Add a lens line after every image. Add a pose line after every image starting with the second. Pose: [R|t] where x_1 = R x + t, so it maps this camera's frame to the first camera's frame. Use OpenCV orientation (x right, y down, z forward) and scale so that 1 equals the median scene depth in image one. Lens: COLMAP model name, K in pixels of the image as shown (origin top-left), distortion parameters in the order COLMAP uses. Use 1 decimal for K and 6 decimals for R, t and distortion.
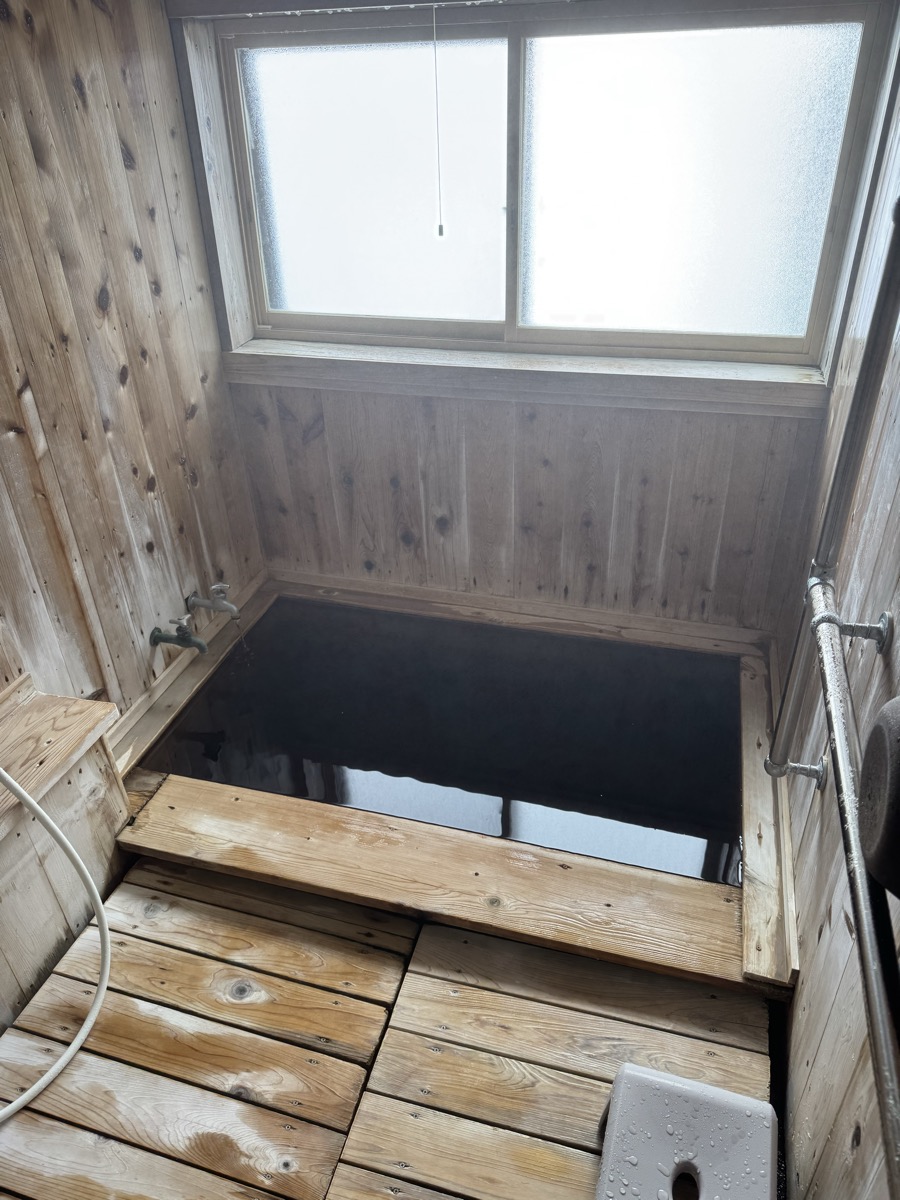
lens RADIAL K [[855.5, 0, 449.0], [0, 855.5, 602.9], [0, 0, 1]] dist [0.039510, -0.049216]
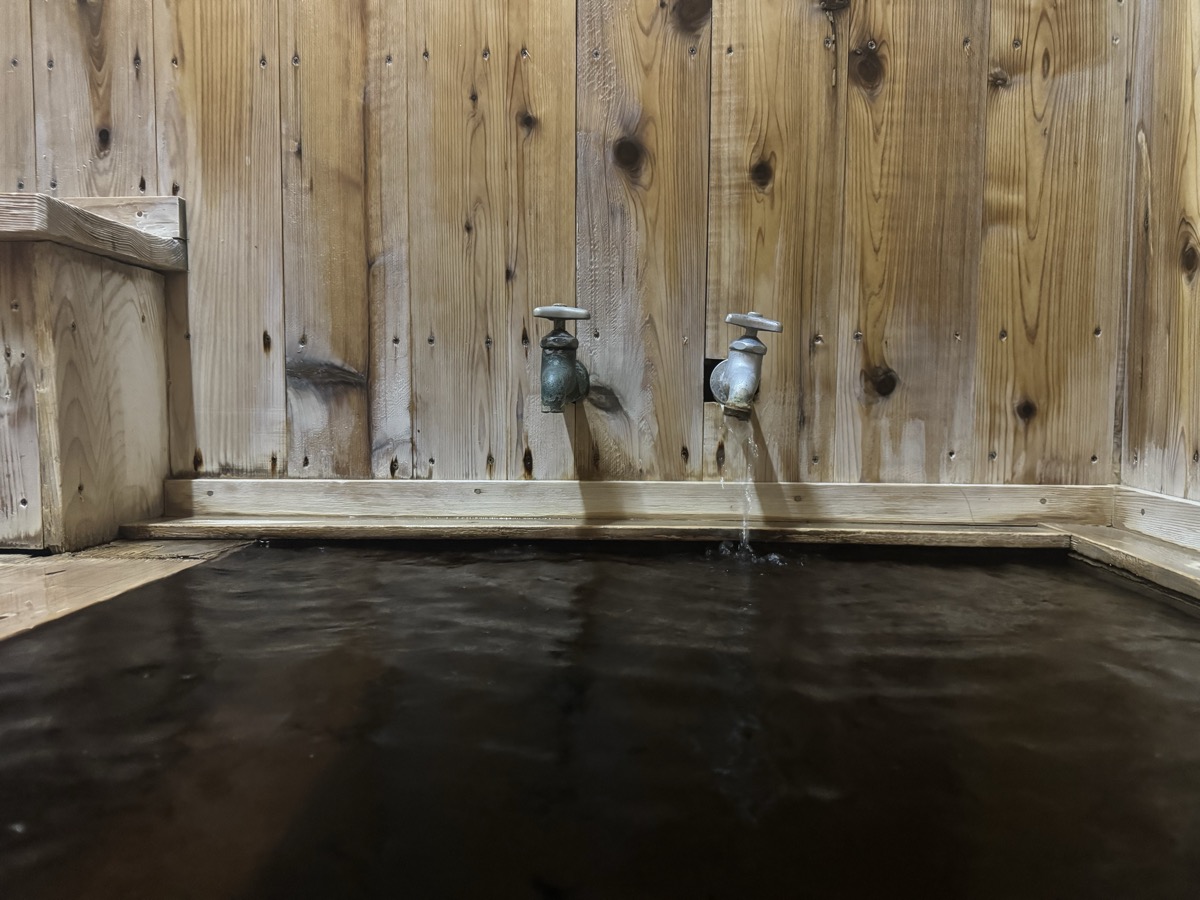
lens RADIAL K [[855.5, 0, 603.0], [0, 855.5, 460.3], [0, 0, 1]] dist [0.039510, -0.049216]
pose [[0.210858, 0.109439, -0.971371, 0.068177], [-0.534919, 0.844644, -0.020955, 0.075622], [0.818169, 0.524023, 0.236641, 0.988434]]
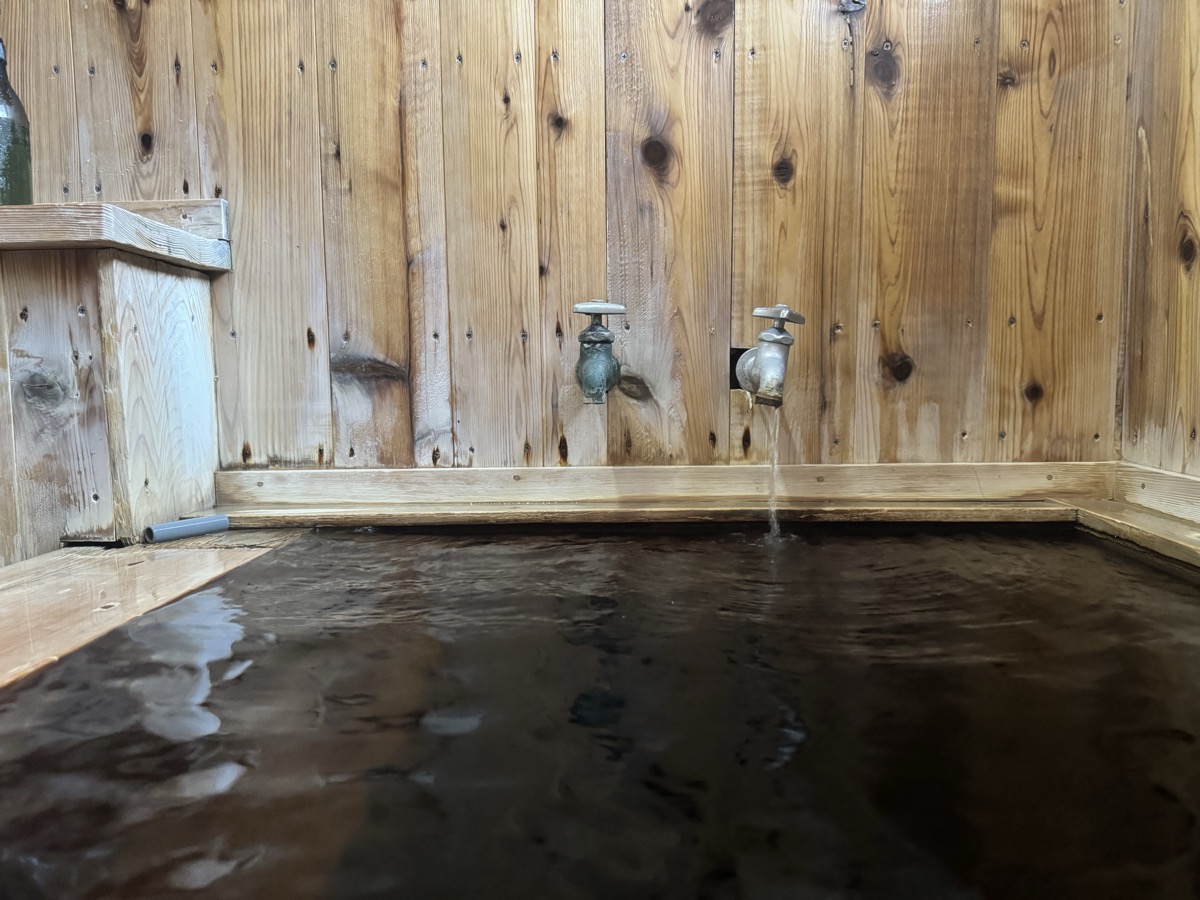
lens RADIAL K [[855.5, 0, 604.9], [0, 855.5, 463.5], [0, 0, 1]] dist [0.039510, -0.049216]
pose [[0.230532, 0.135942, -0.963522, 0.085482], [-0.519259, 0.854609, -0.003663, 0.084467], [0.822937, 0.501162, 0.267604, 0.959883]]
